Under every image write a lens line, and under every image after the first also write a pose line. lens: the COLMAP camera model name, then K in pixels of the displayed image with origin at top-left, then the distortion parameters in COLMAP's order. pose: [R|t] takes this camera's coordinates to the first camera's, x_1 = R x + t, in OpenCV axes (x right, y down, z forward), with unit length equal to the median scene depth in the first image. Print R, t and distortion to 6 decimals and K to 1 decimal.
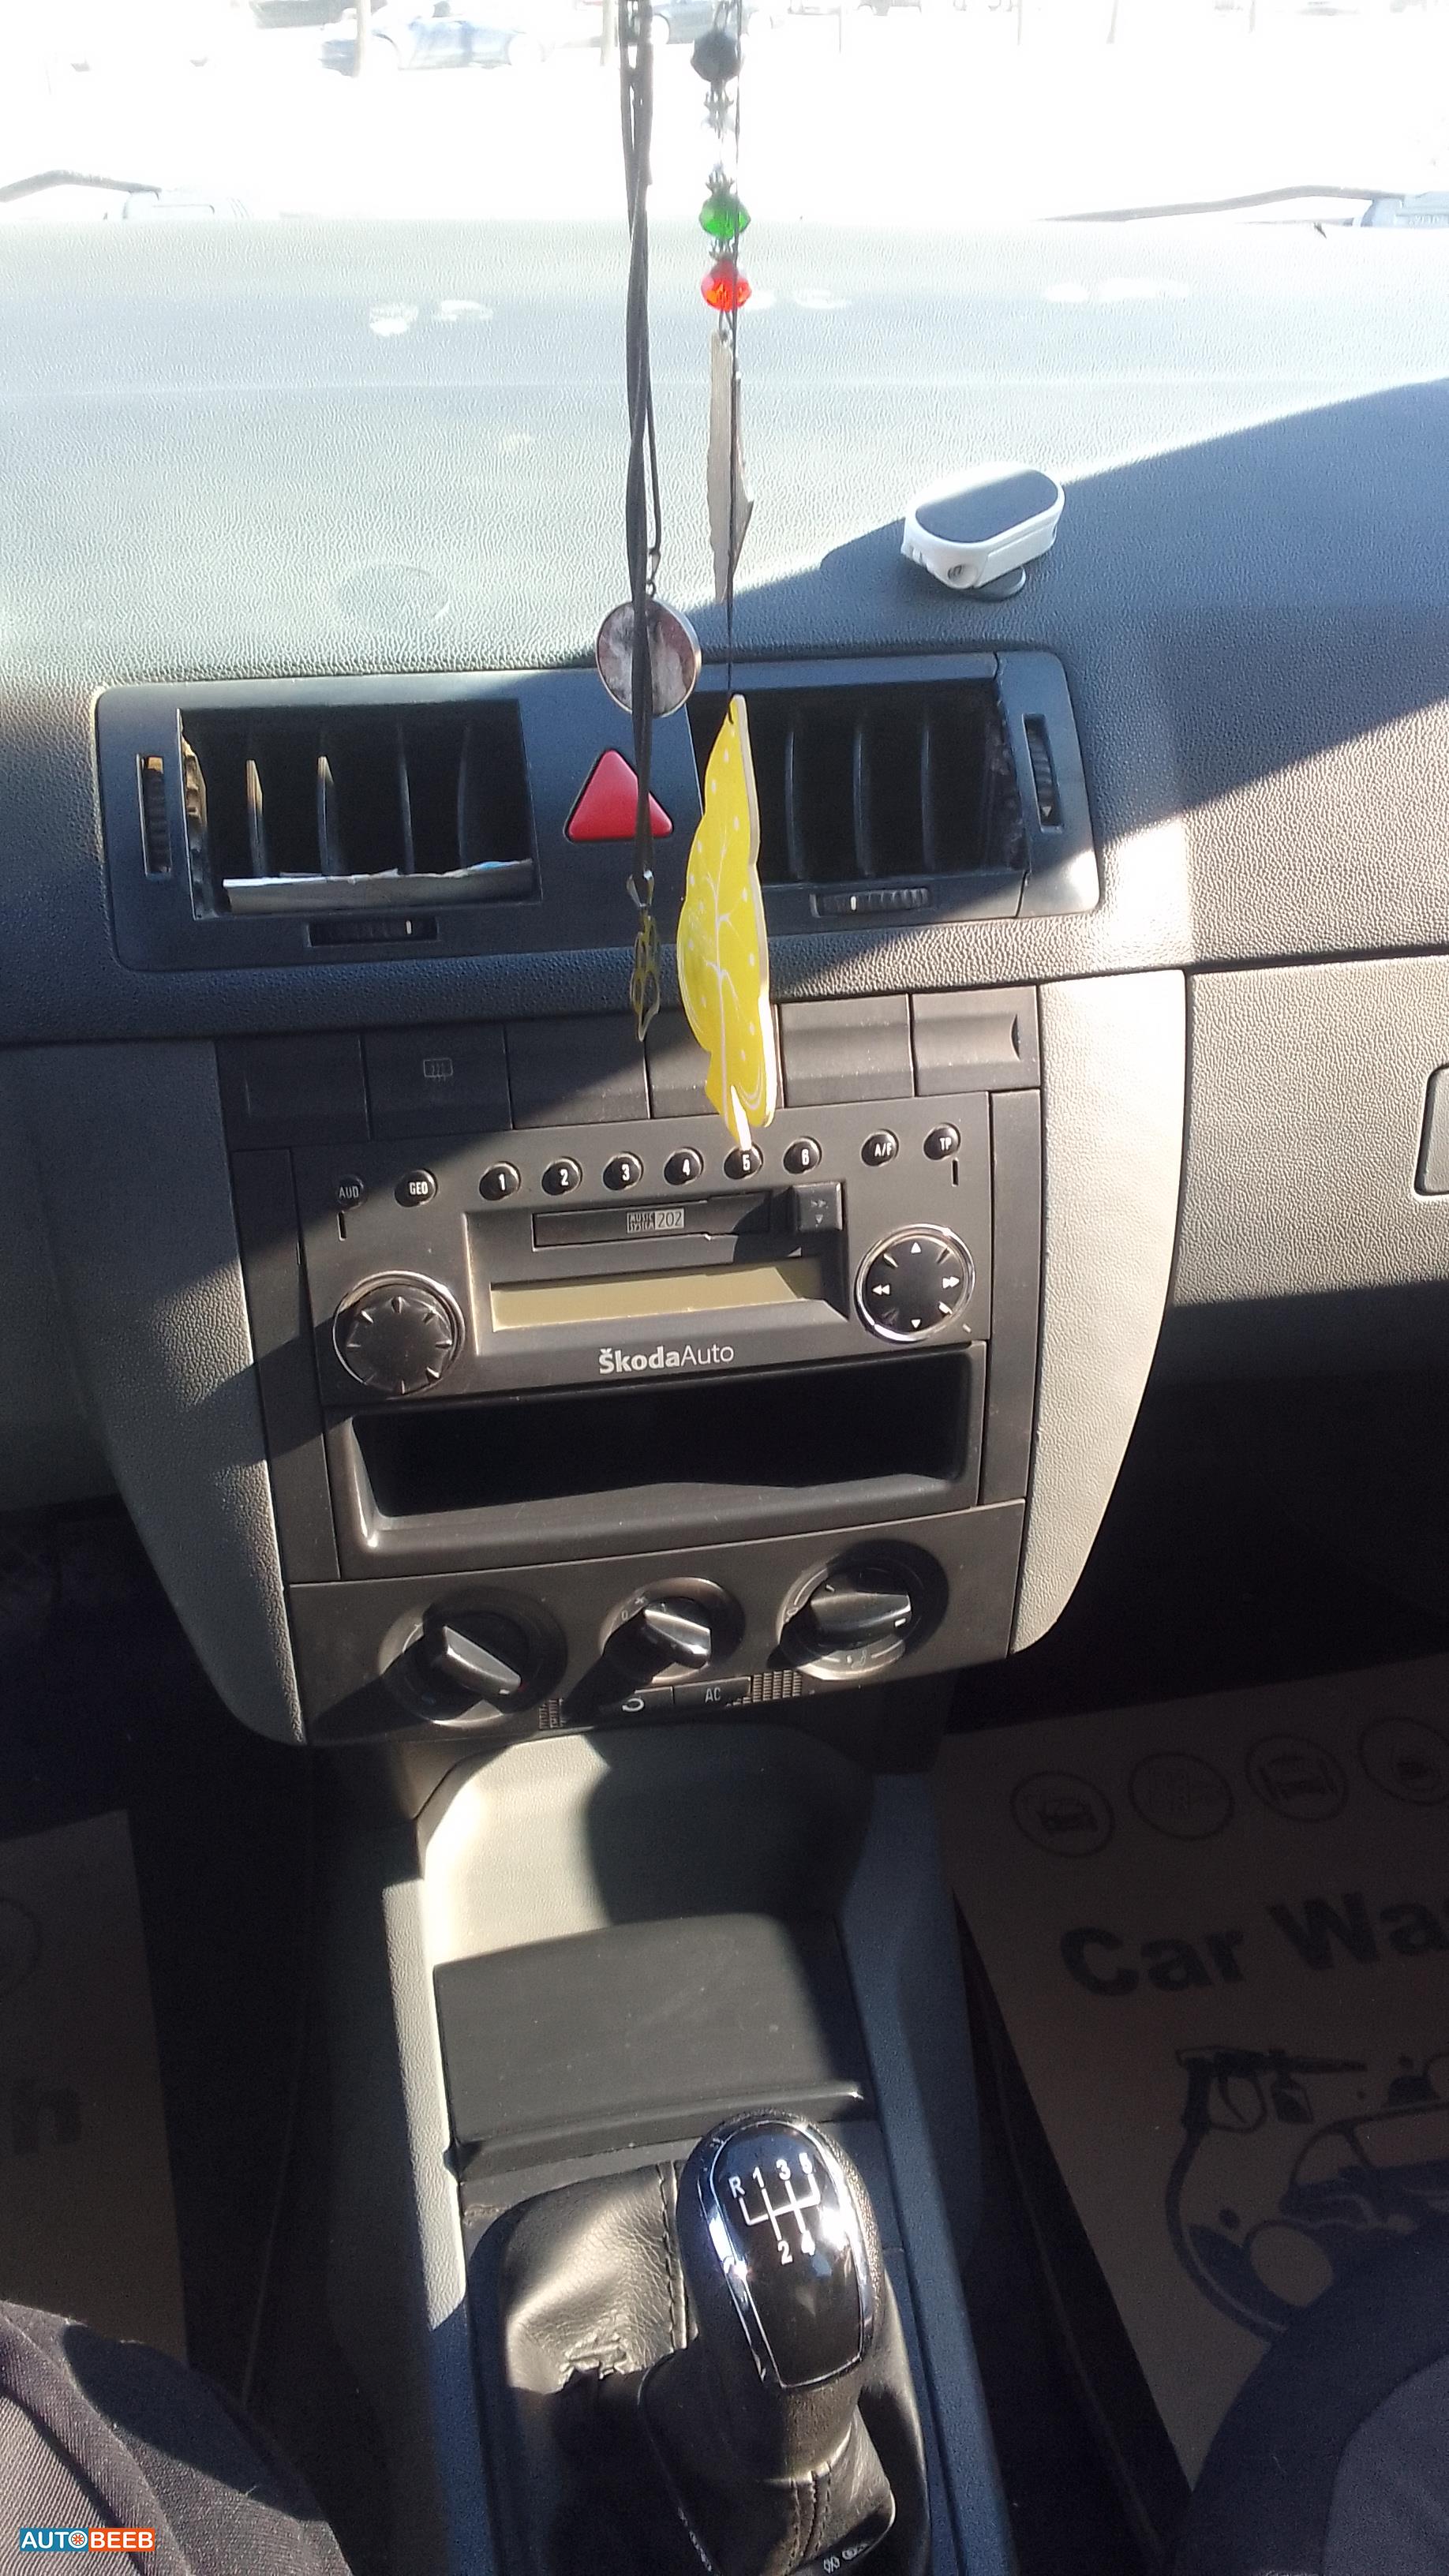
lens RADIAL K [[2040.0, 0, 732.0], [0, 2040.0, 1307.4], [0, 0, 1]] dist [0.099648, -0.110666]
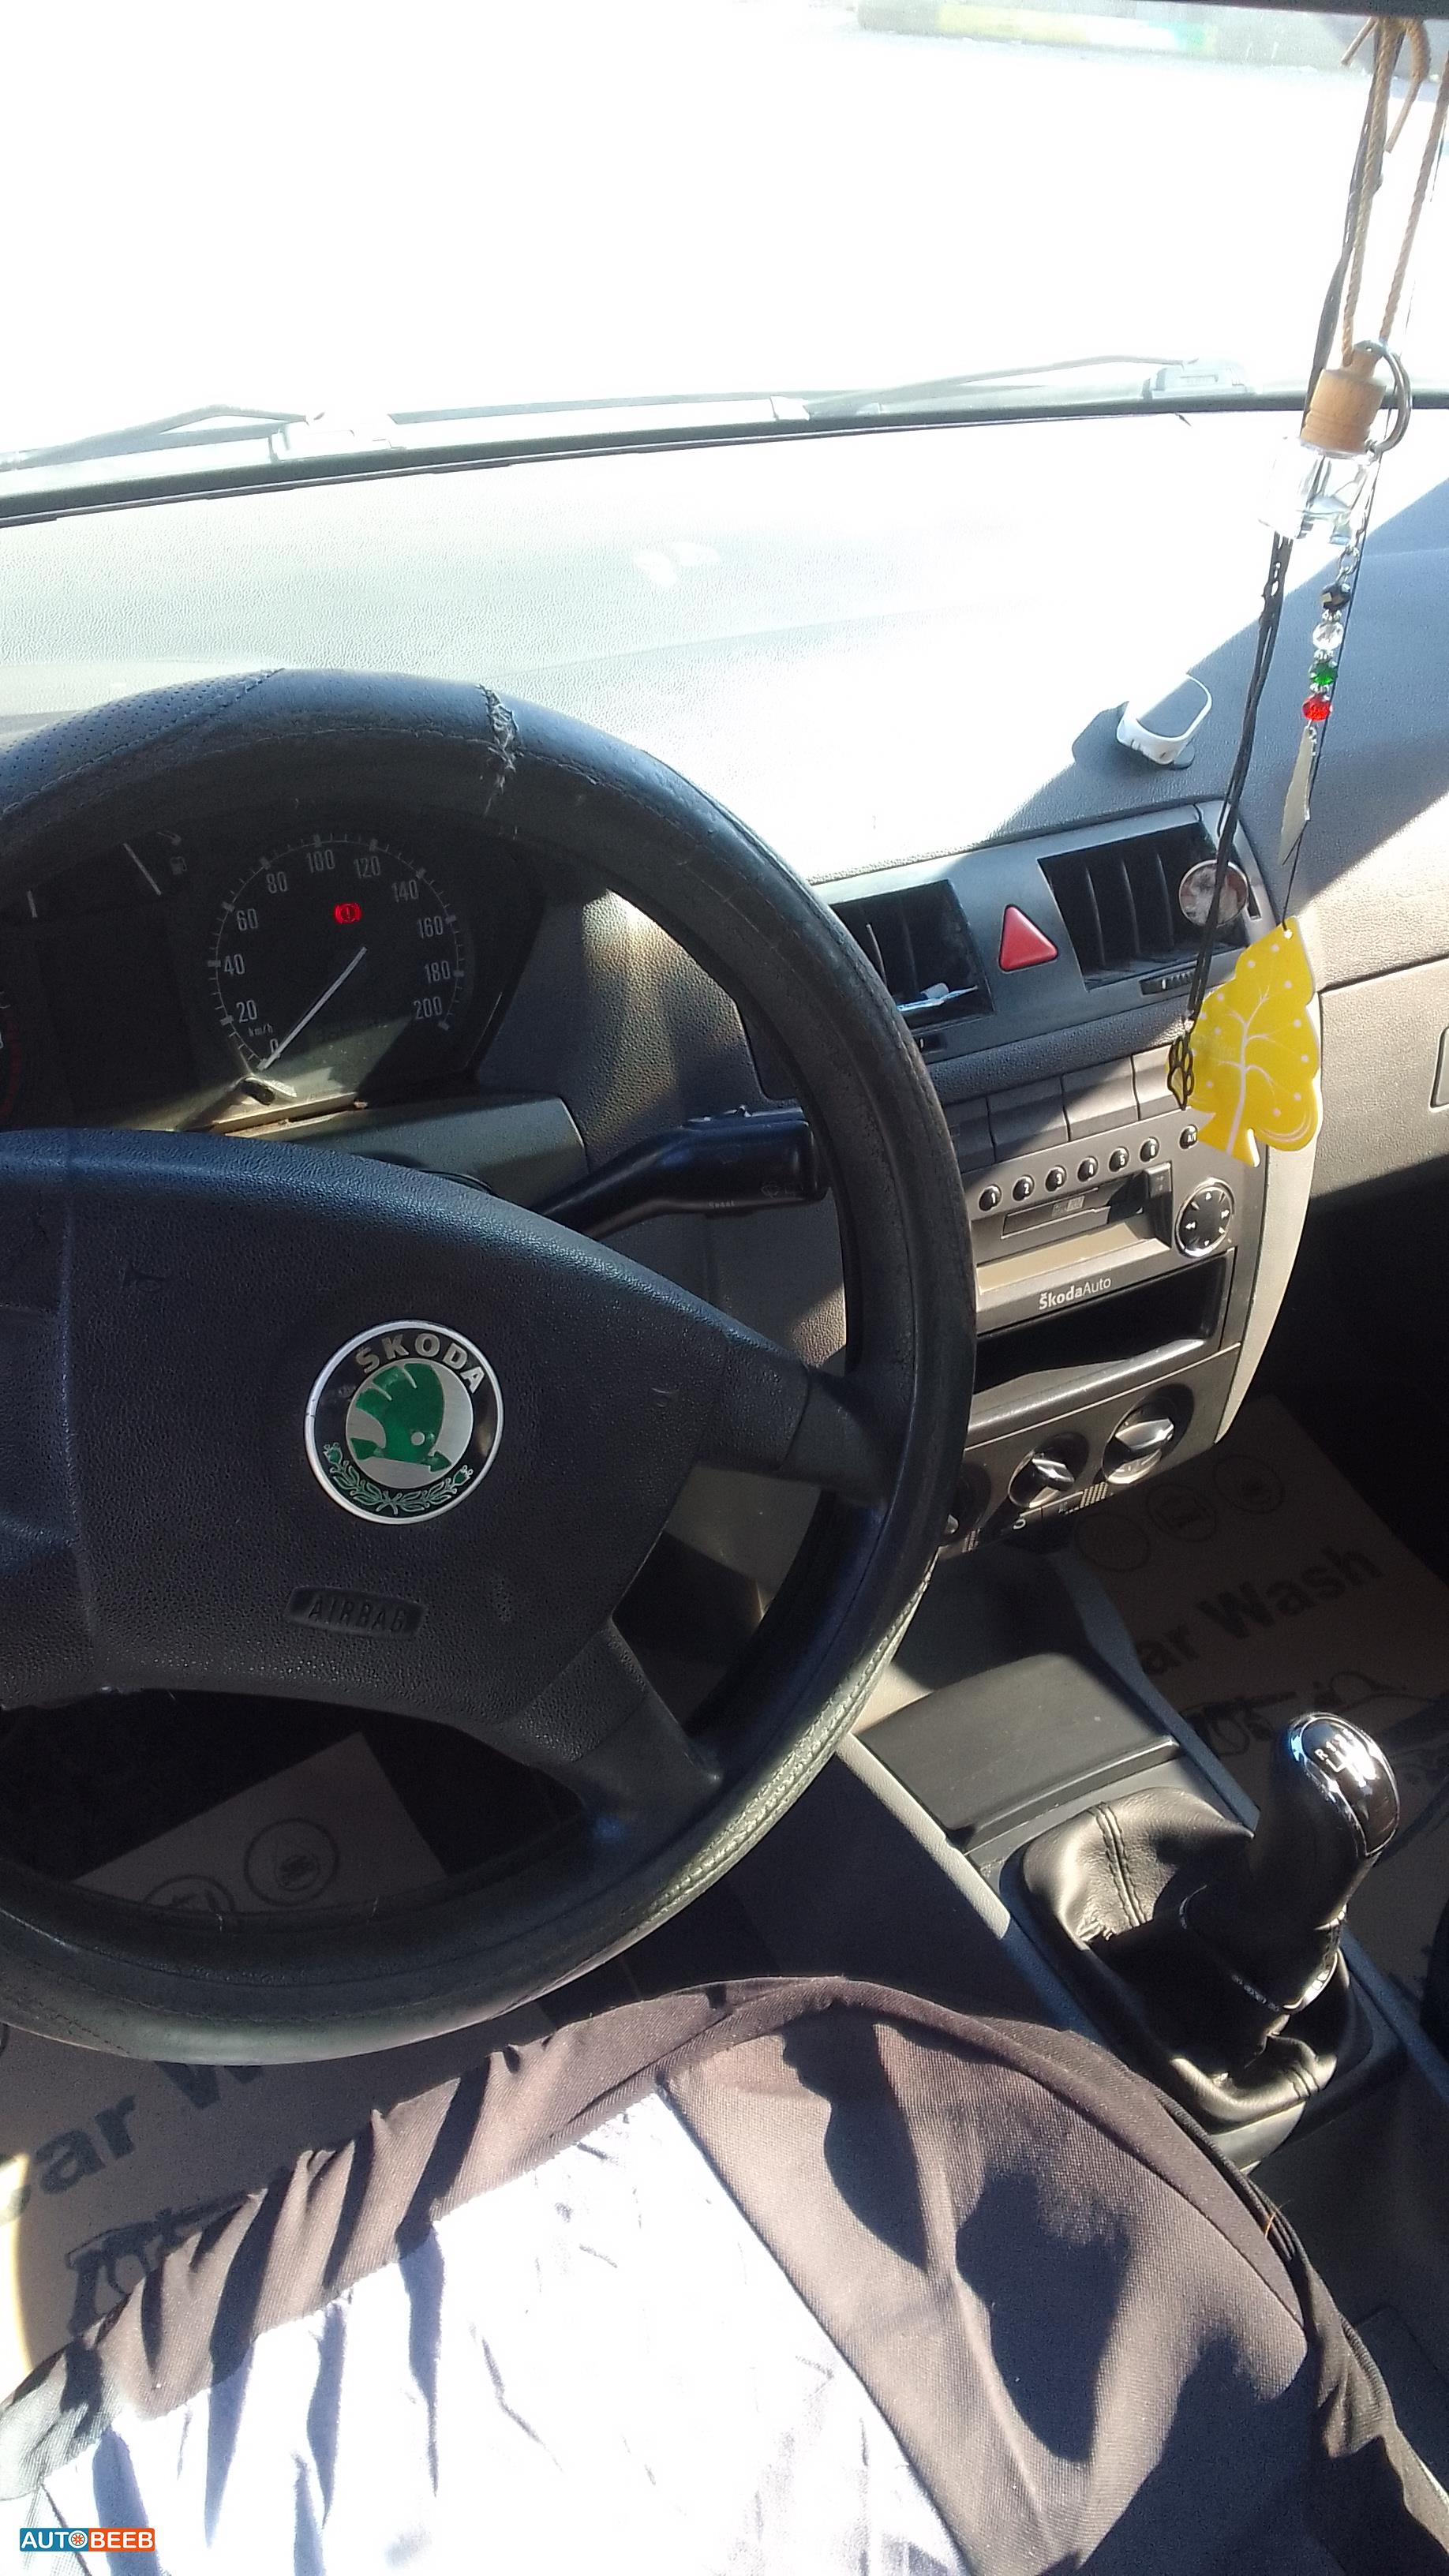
lens RADIAL K [[2040.0, 0, 723.4], [0, 2040.0, 1319.9], [0, 0, 1]] dist [0.099648, -0.110666]
pose [[0.944181, -0.173402, 0.280098, -0.702304], [0.152582, 0.983745, 0.094677, -0.137980], [-0.291962, -0.046654, 0.955291, -0.386753]]
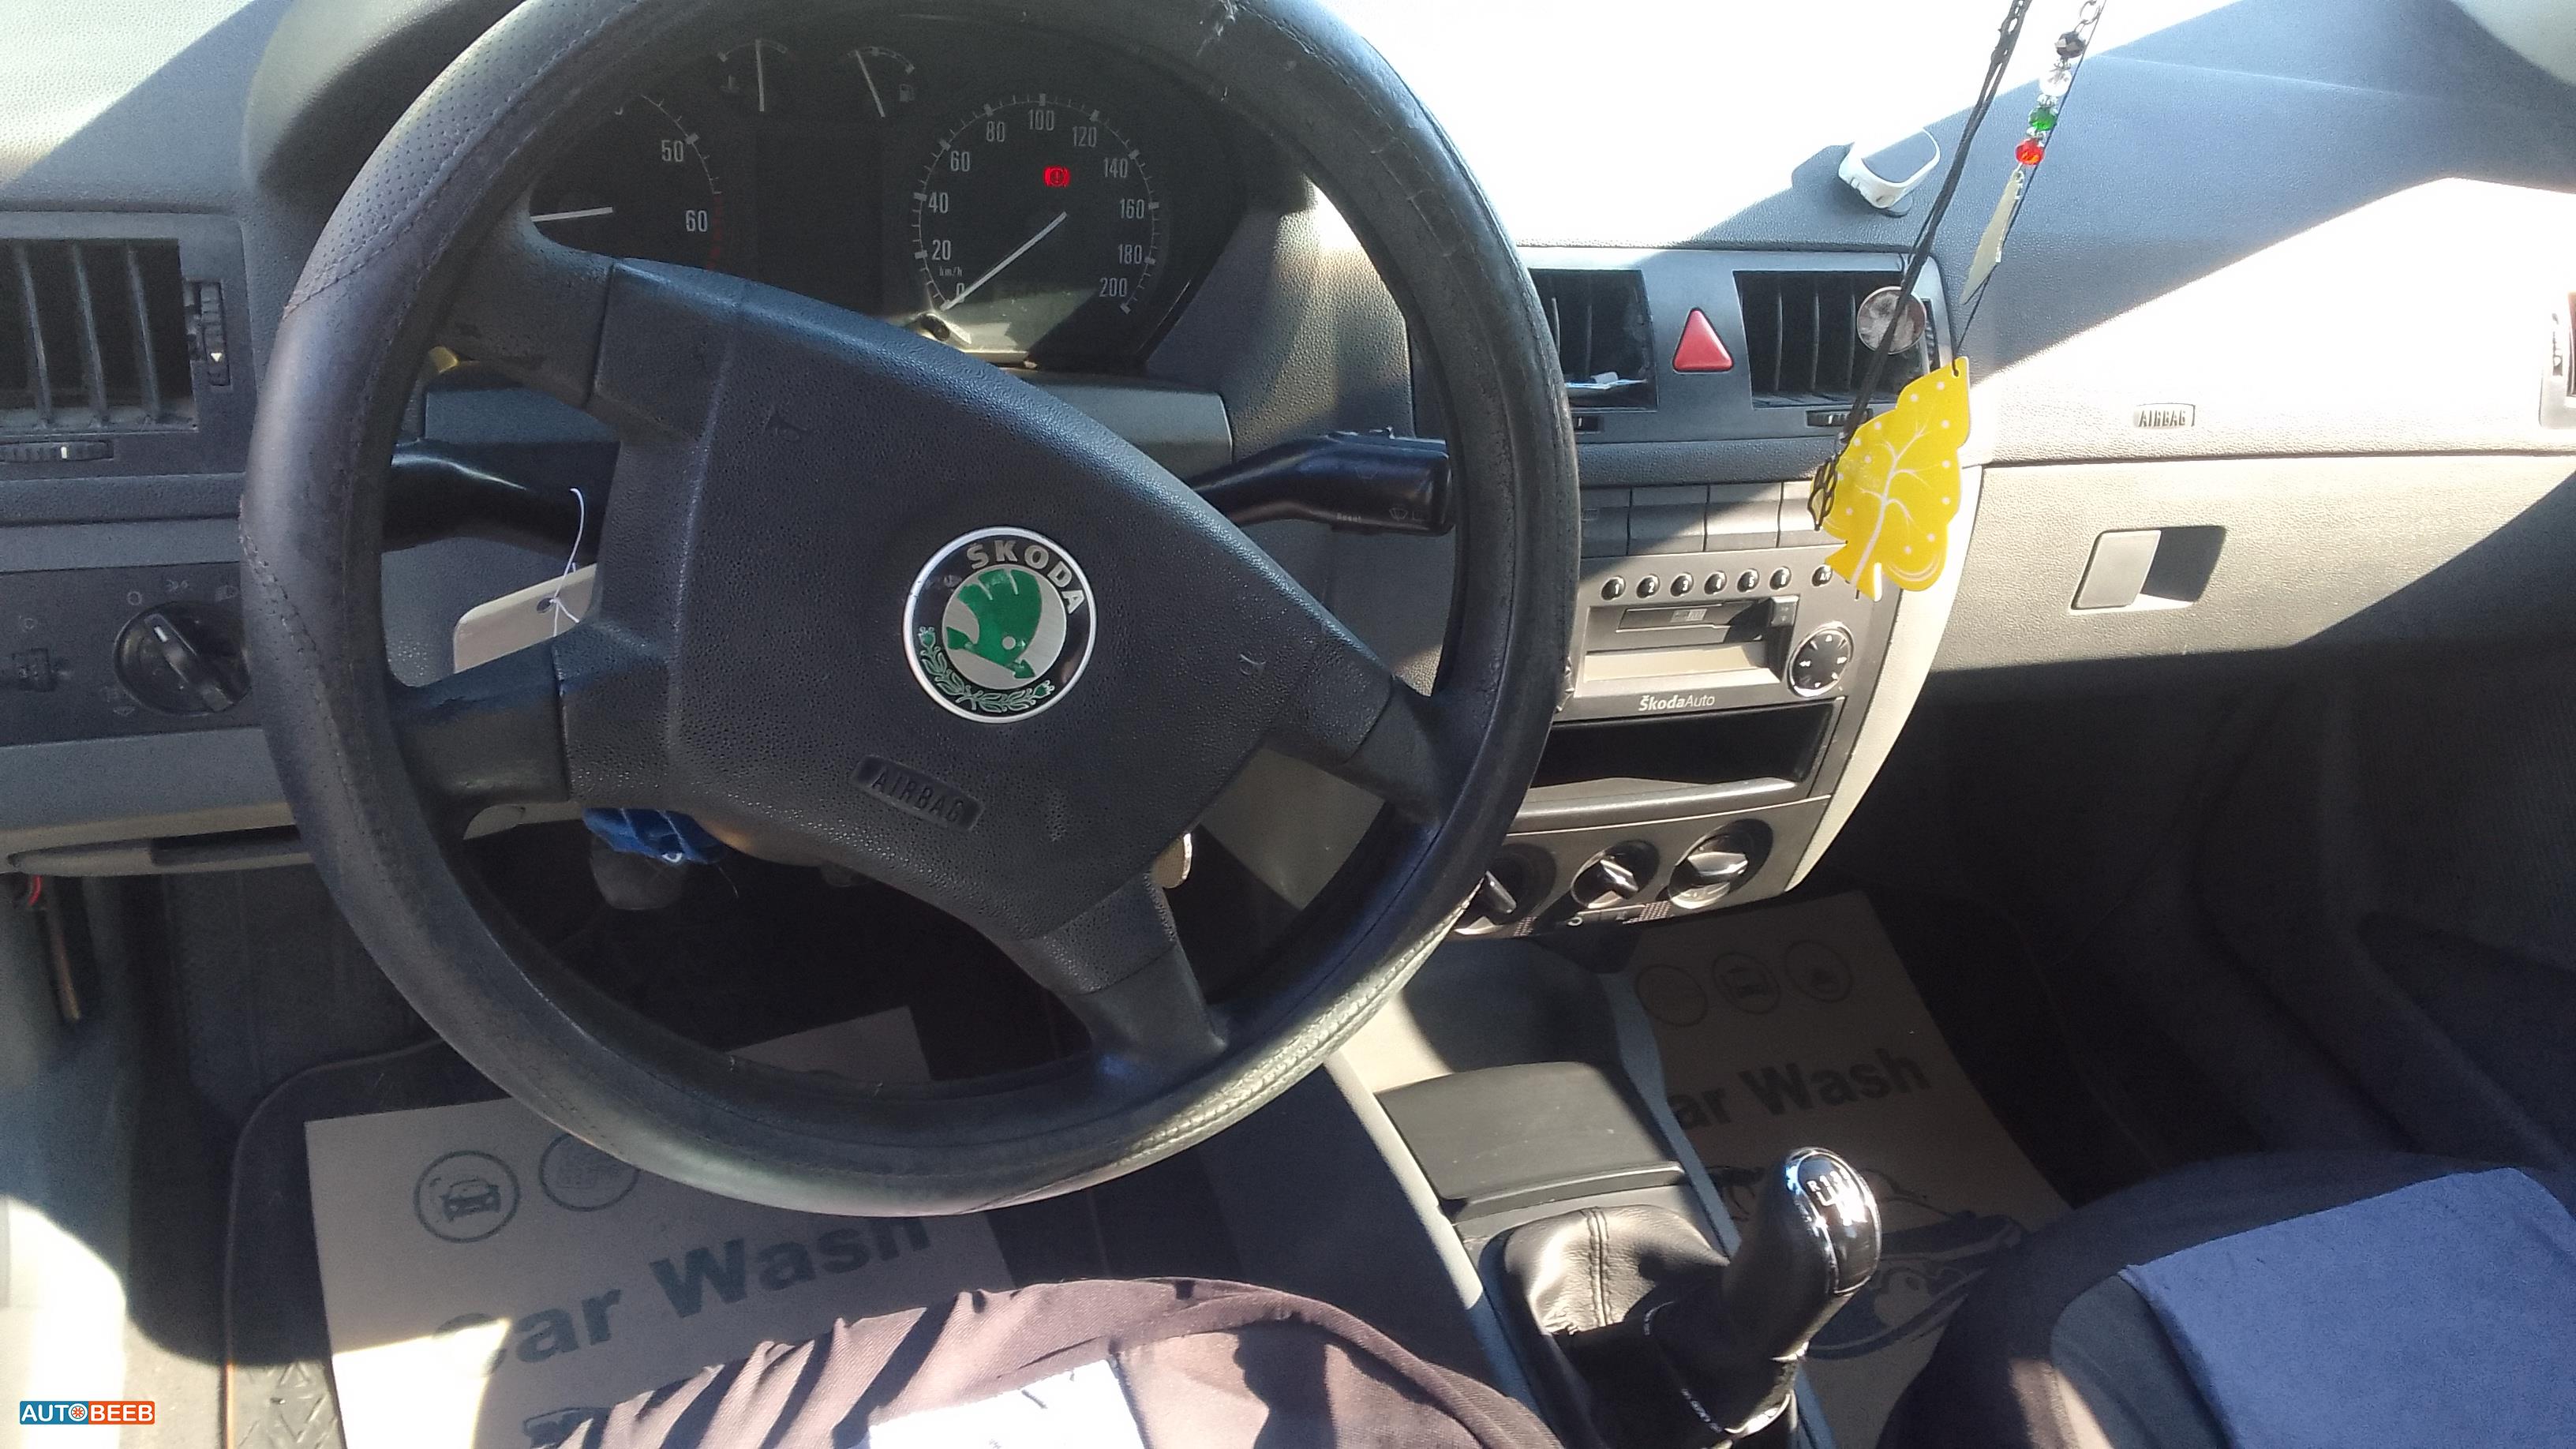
lens RADIAL K [[2040.0, 0, 1263.2], [0, 2040.0, 765.2], [0, 0, 1]] dist [0.099648, -0.110666]
pose [[0.970711, 0.031869, 0.238127, -0.694134], [-0.056978, 0.993423, 0.099316, -0.063036], [-0.233395, -0.109975, 0.966143, -0.431007]]
